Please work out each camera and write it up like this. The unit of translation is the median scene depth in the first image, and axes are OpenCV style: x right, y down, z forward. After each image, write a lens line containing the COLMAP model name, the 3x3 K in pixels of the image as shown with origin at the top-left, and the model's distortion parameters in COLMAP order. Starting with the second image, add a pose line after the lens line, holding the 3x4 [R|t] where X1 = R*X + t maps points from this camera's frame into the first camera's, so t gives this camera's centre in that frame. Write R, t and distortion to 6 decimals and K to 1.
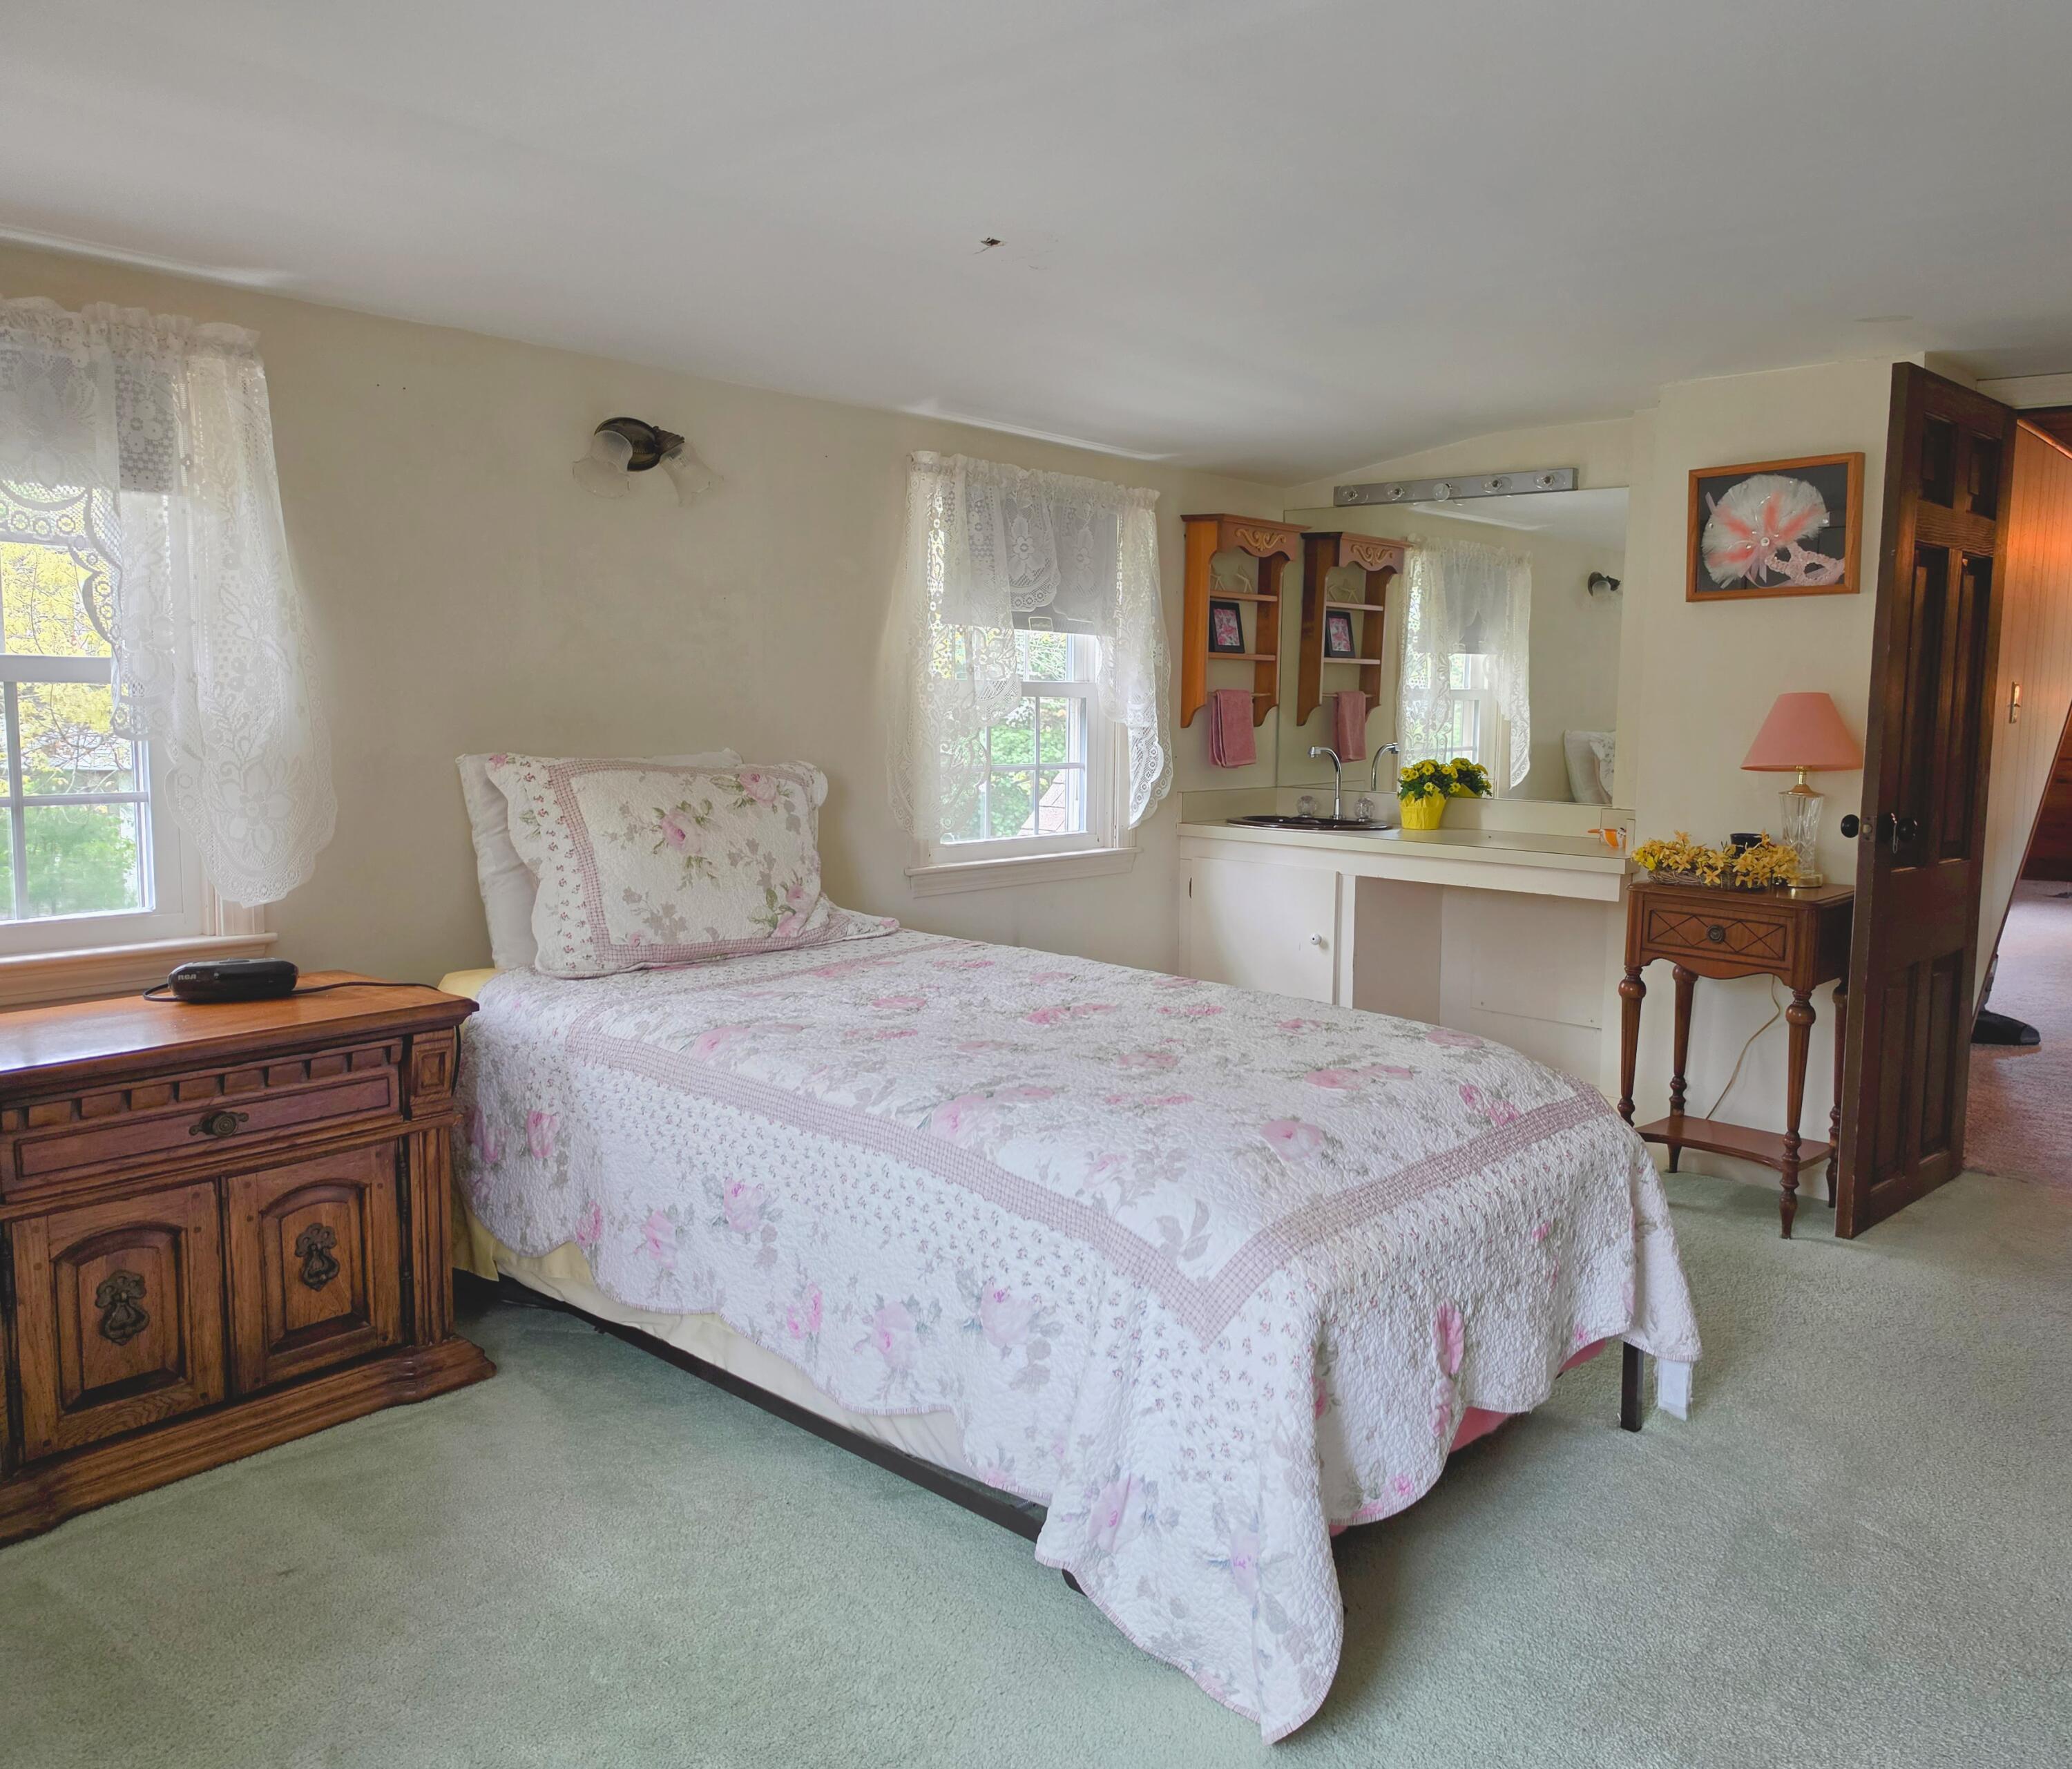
lens RADIAL K [[1559.1, 0, 1041.2], [0, 1559.1, 881.4], [0, 0, 1]] dist [0.007250, 0.001069]
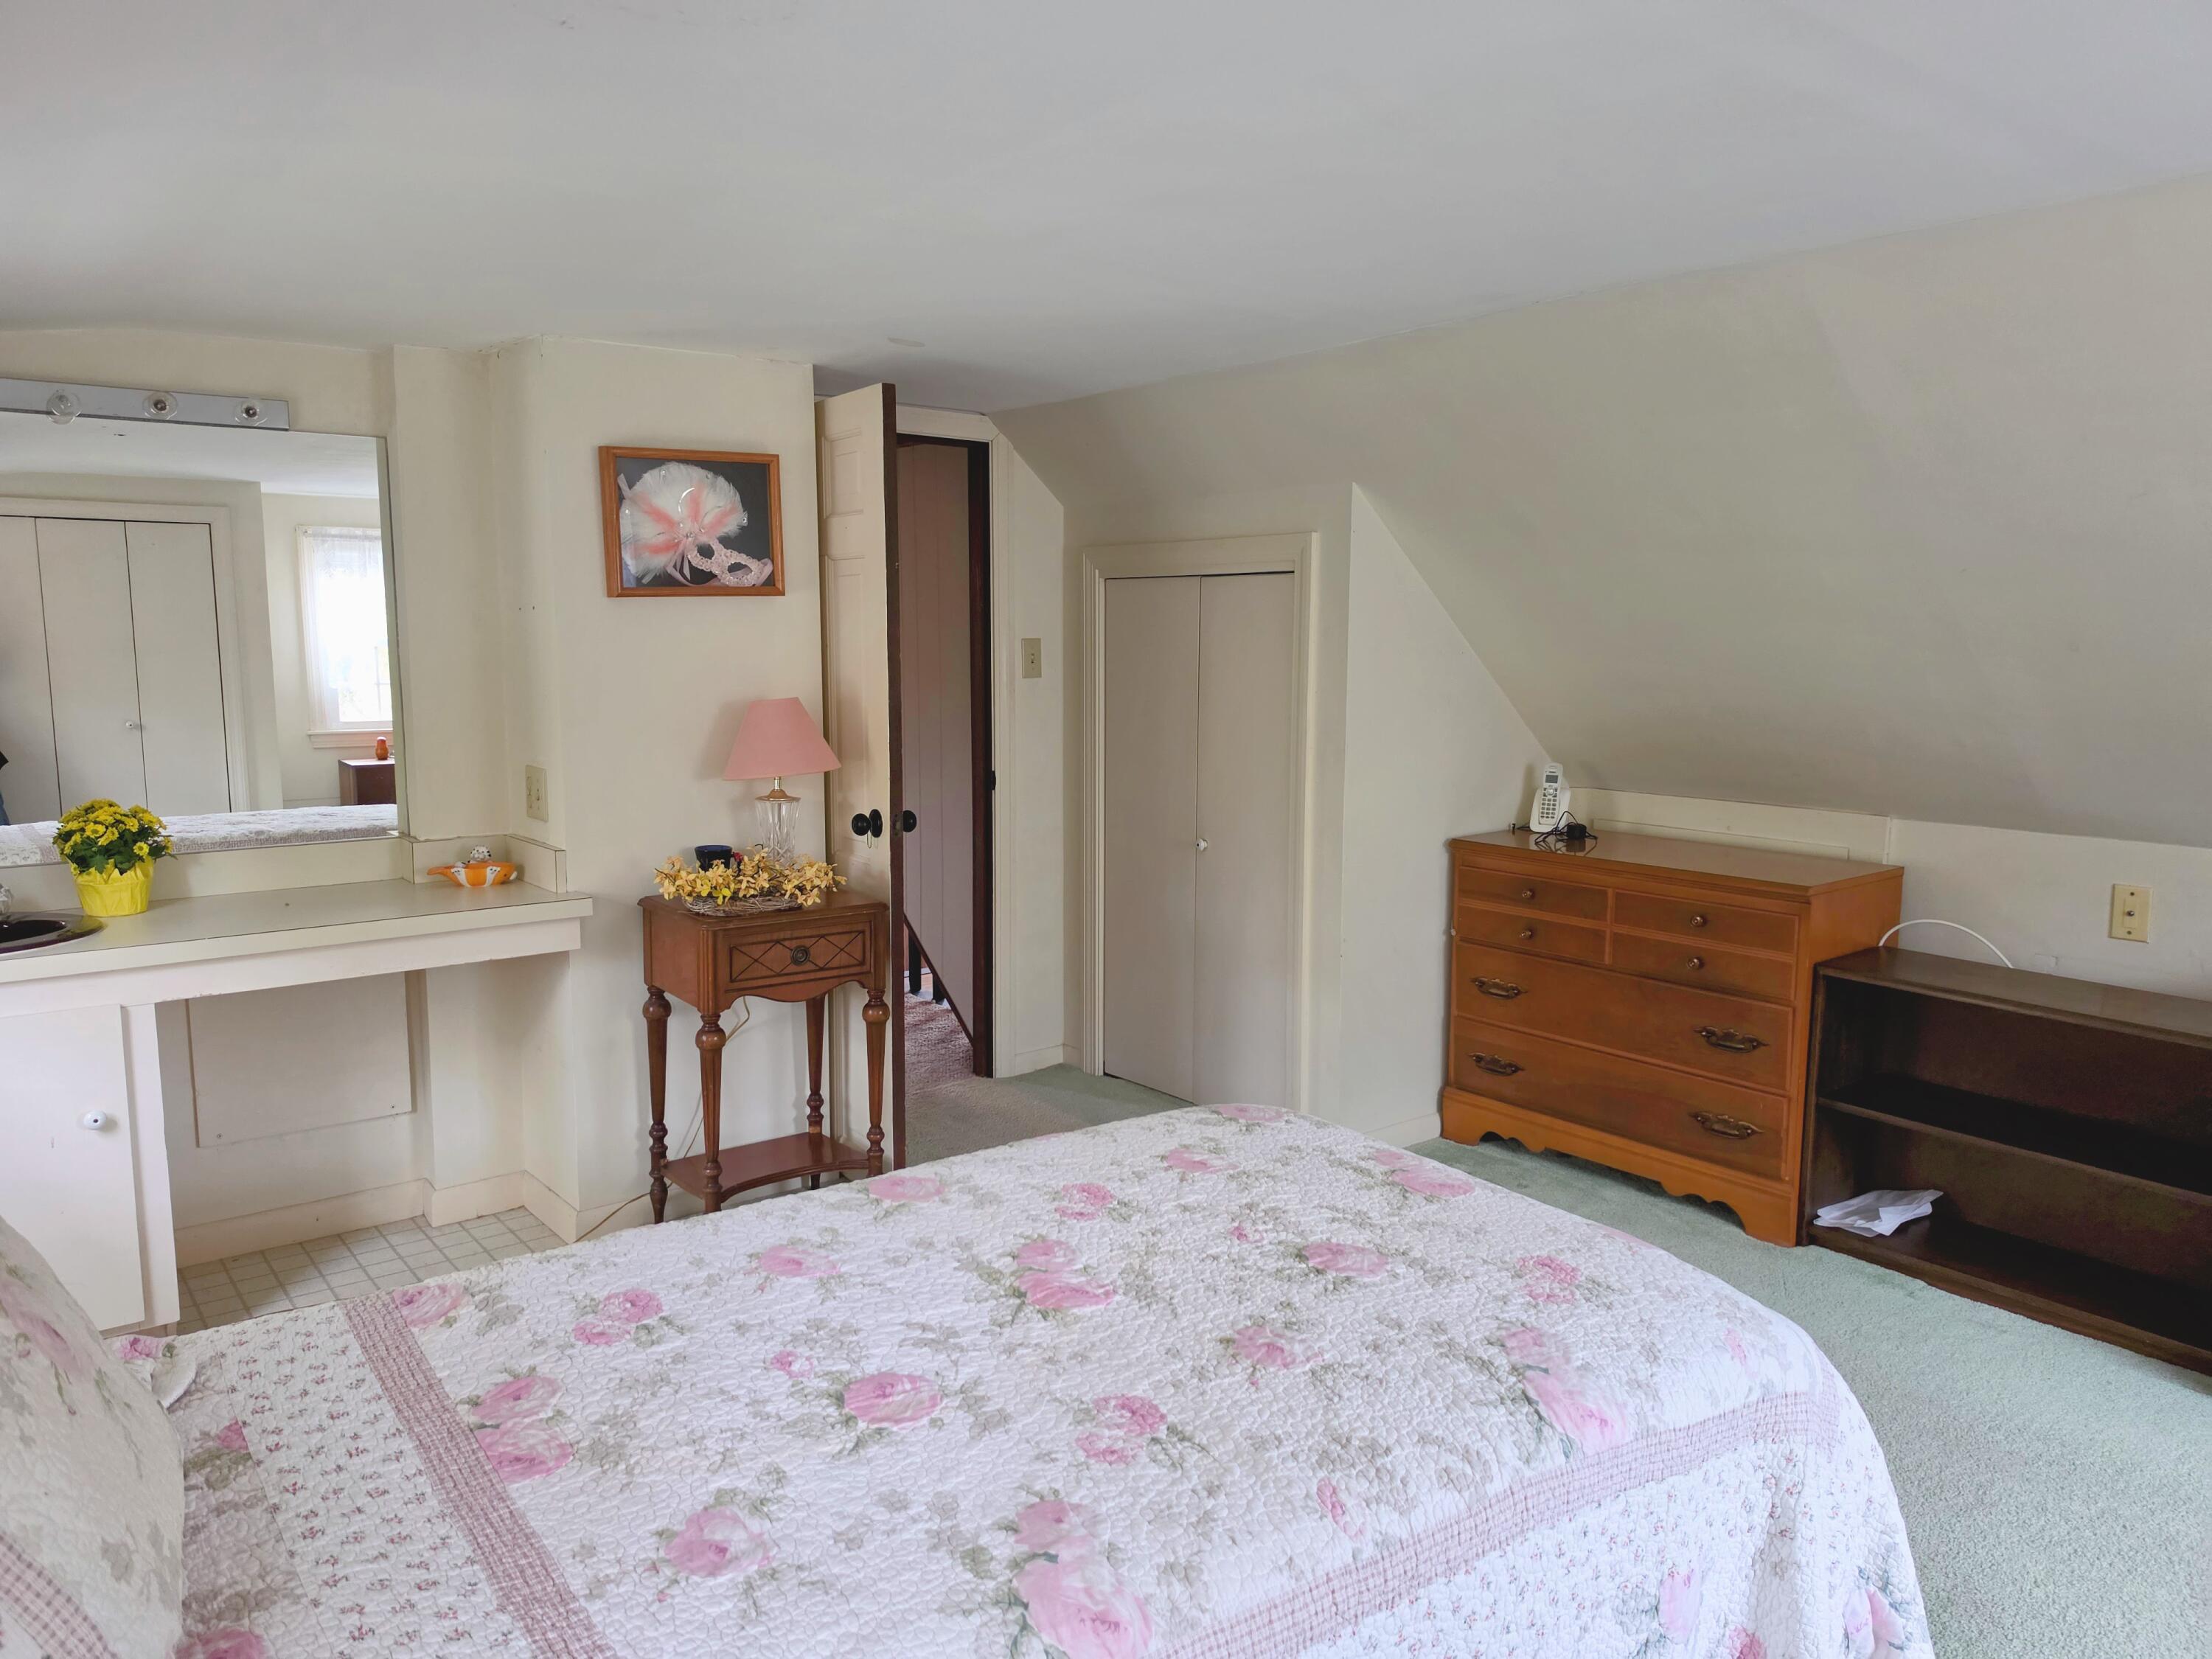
lens RADIAL K [[1566.0, 0, 1108.1], [0, 1566.0, 821.2], [0, 0, 1]] dist [0.057283, -0.066917]
pose [[0.172374, -0.138714, 0.975216, -0.437232], [0.123280, 0.985289, 0.118356, -0.130976], [-0.977287, 0.099823, 0.186939, 0.600309]]
